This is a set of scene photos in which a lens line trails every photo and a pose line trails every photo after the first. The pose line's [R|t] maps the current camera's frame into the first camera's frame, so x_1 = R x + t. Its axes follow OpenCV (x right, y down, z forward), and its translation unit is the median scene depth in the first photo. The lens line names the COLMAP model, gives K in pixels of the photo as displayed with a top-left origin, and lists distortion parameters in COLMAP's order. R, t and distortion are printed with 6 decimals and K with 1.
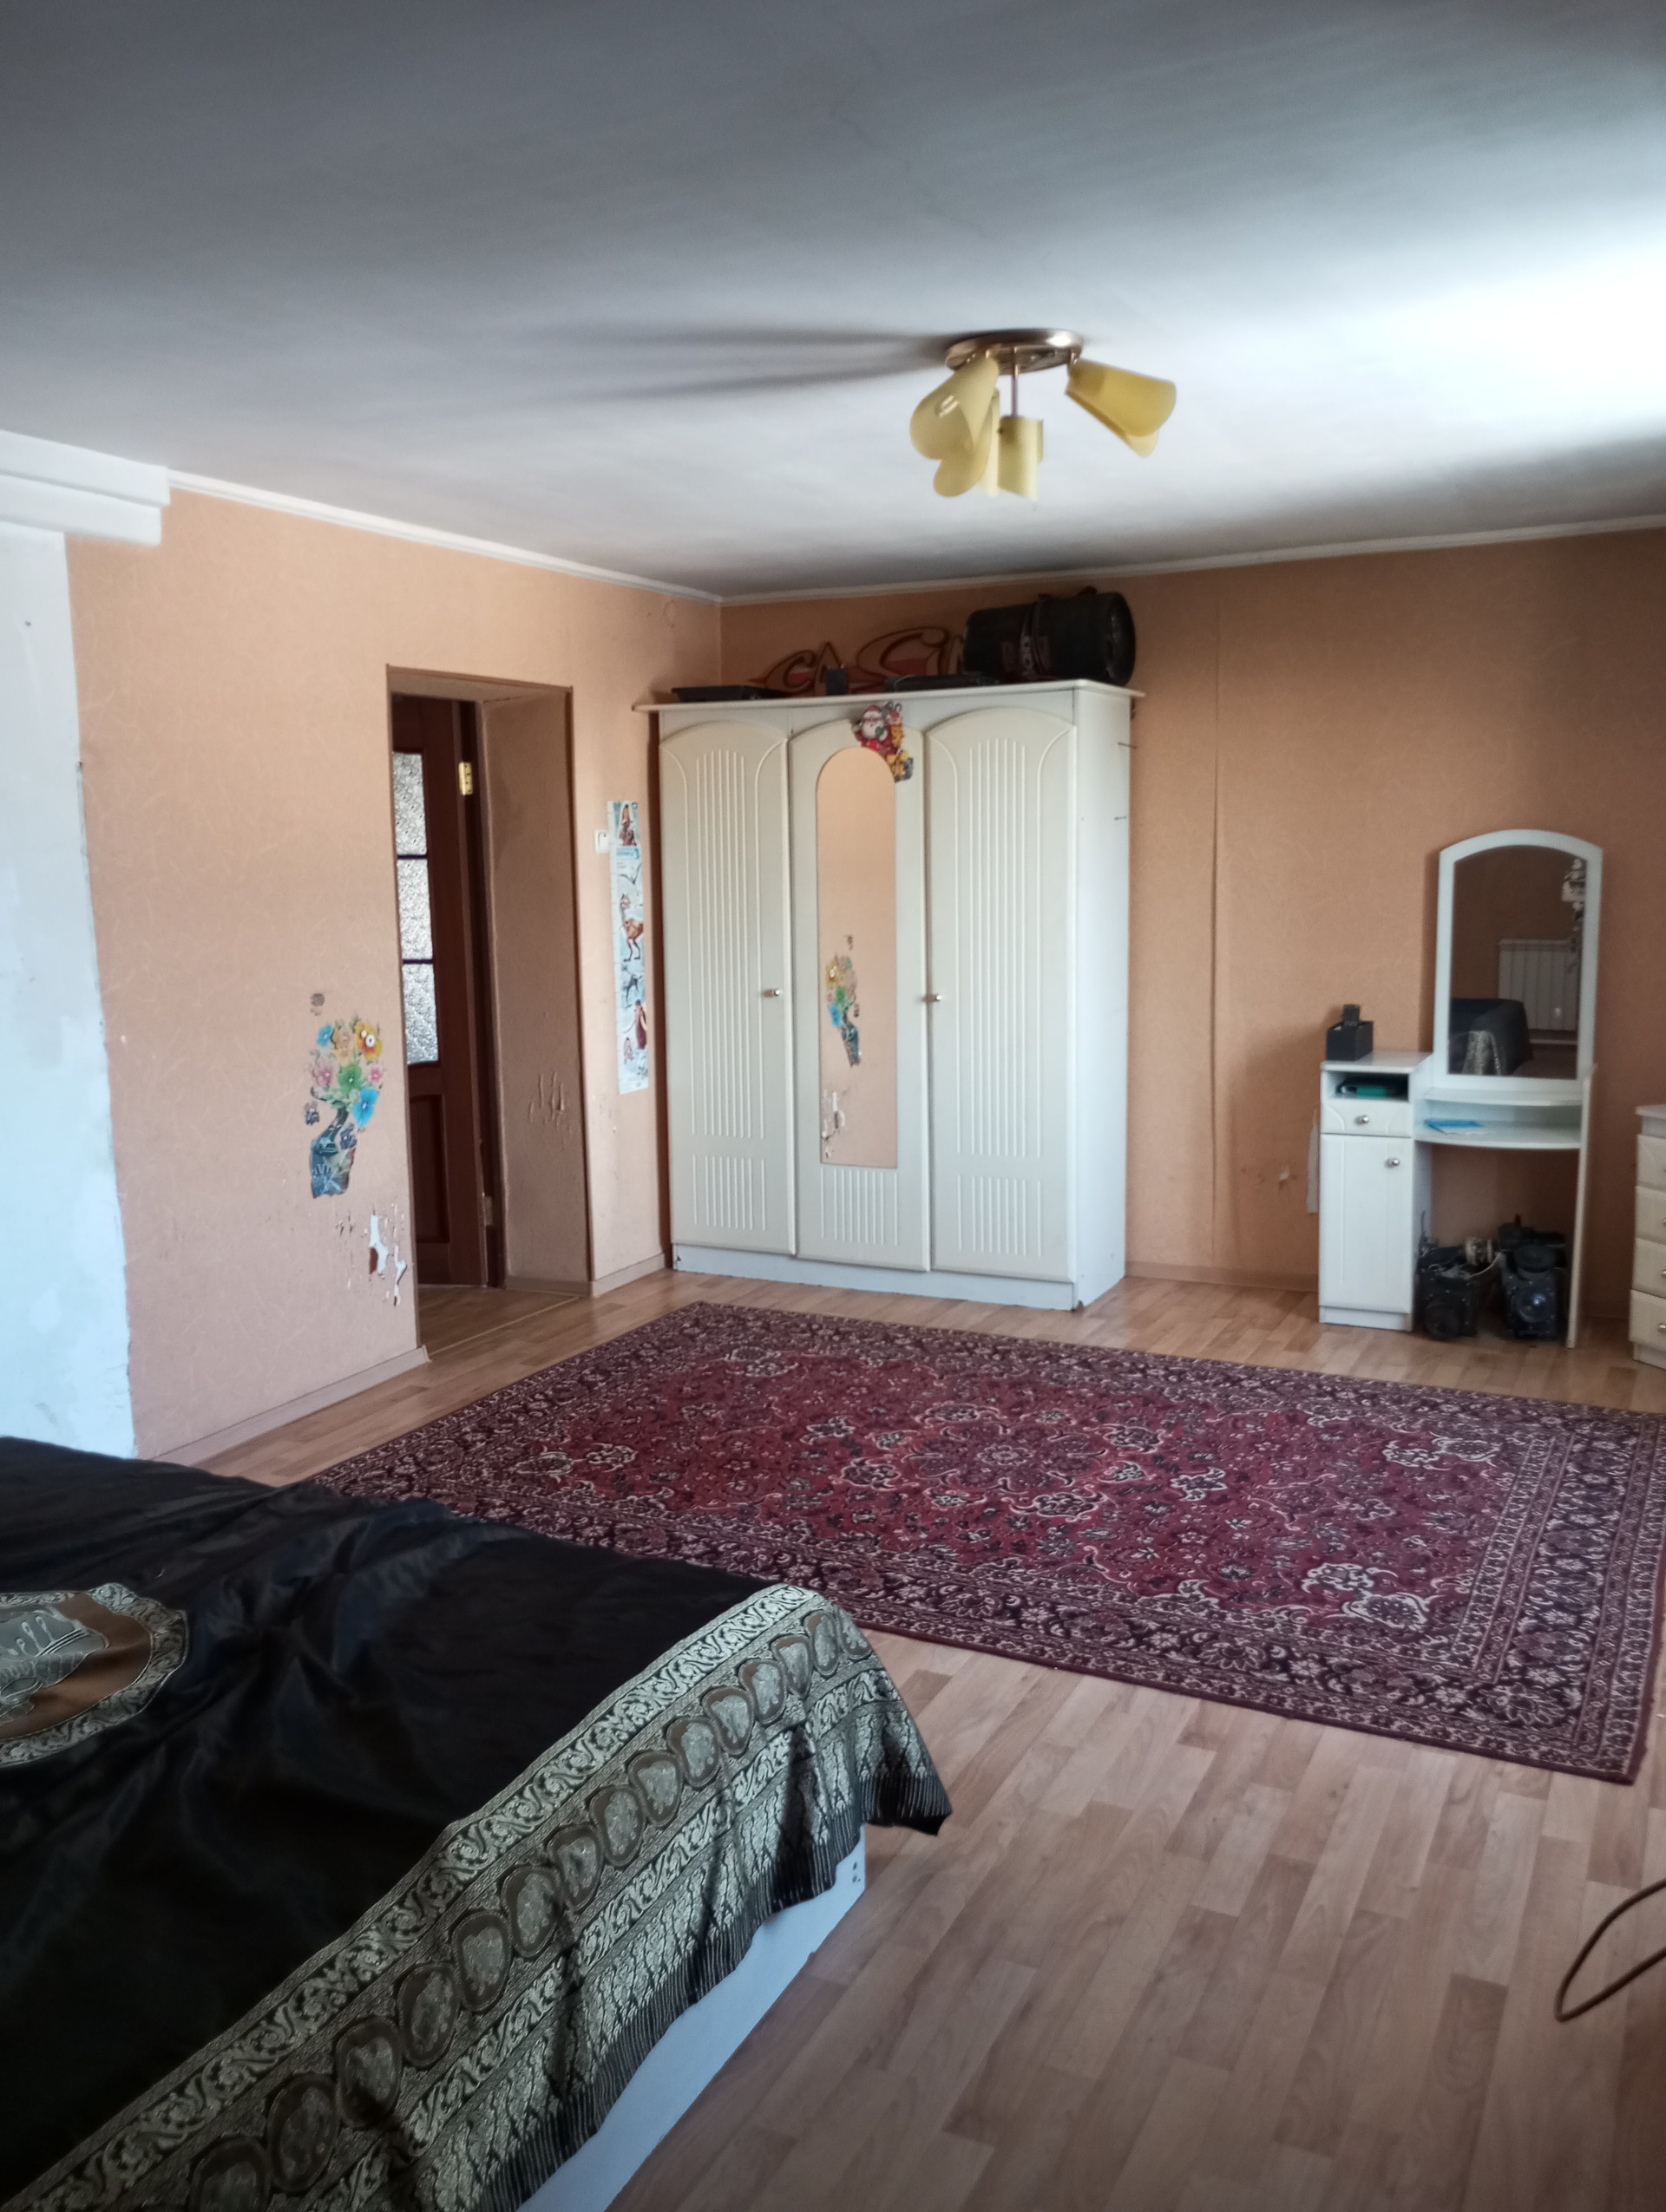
lens RADIAL K [[1780.9, 0, 831.4], [0, 1780.9, 1105.4], [0, 0, 1]] dist [0.006356, -0.002589]
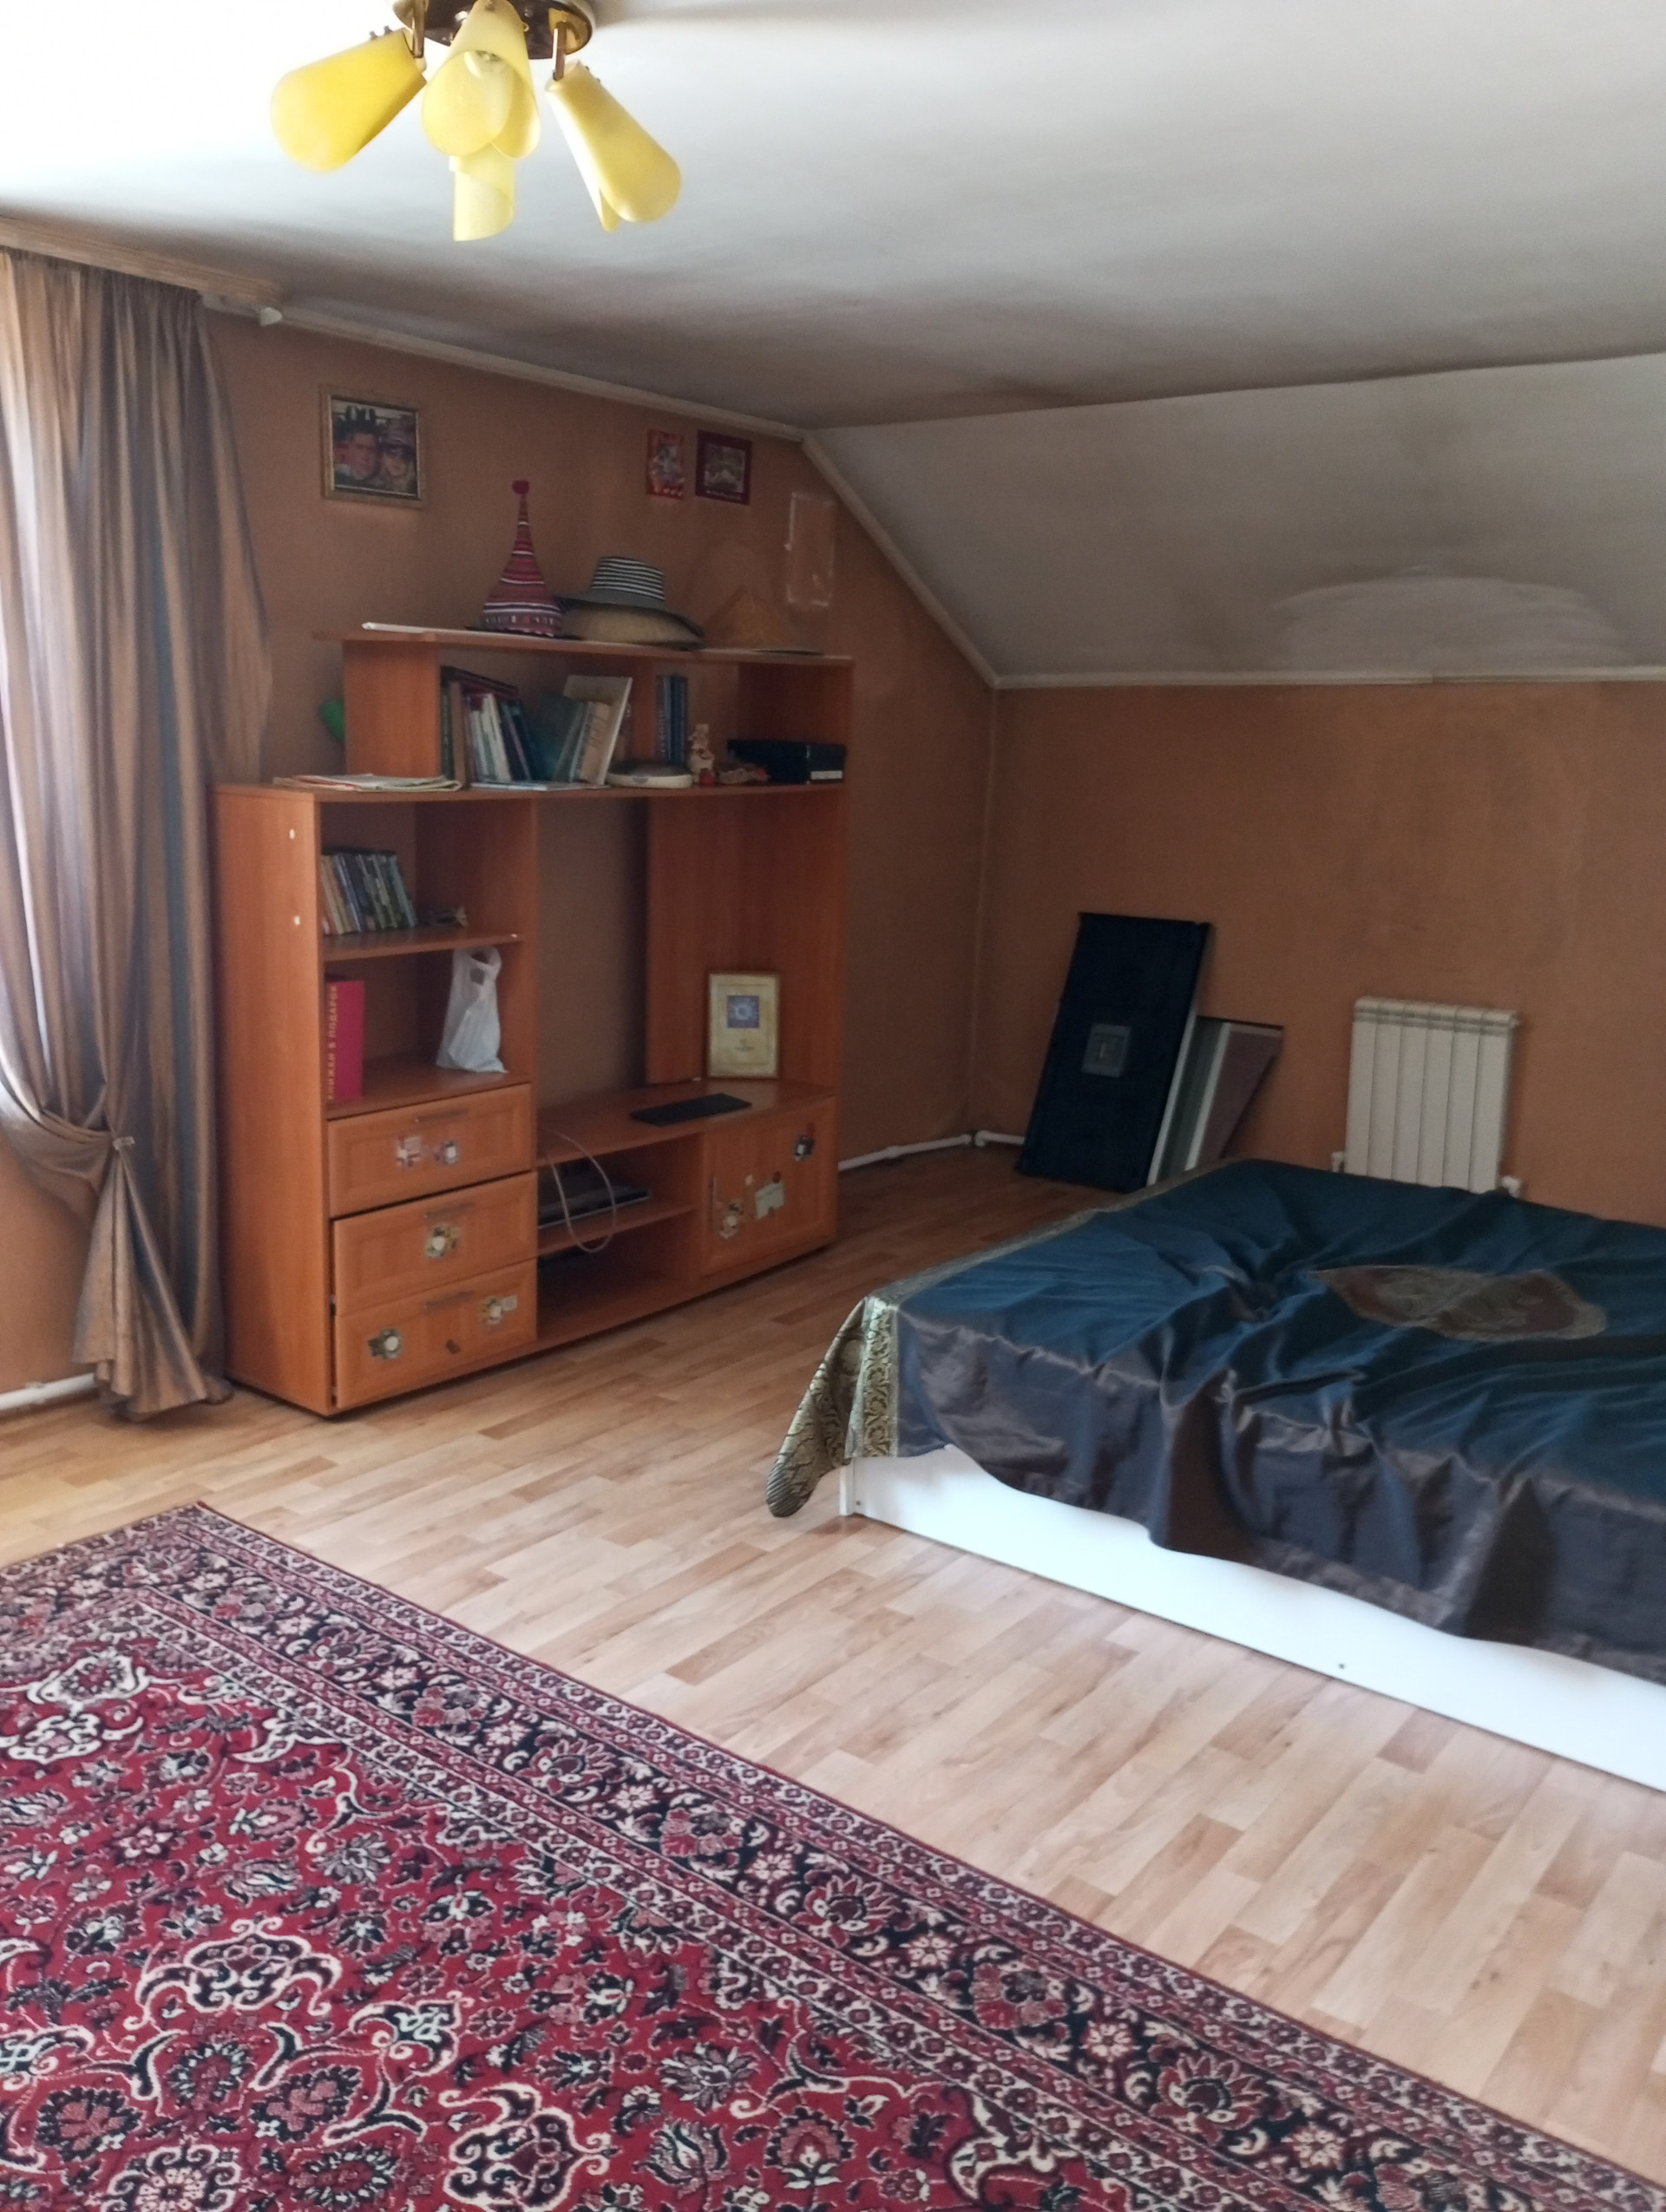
lens RADIAL K [[1780.9, 0, 834.3], [0, 1780.9, 1102.8], [0, 0, 1]] dist [0.006356, -0.002589]
pose [[-0.982619, -0.046045, 0.179833, -0.136631], [0.019594, 0.937611, 0.347133, -0.213951], [-0.184597, 0.344623, -0.920412, 1.419064]]
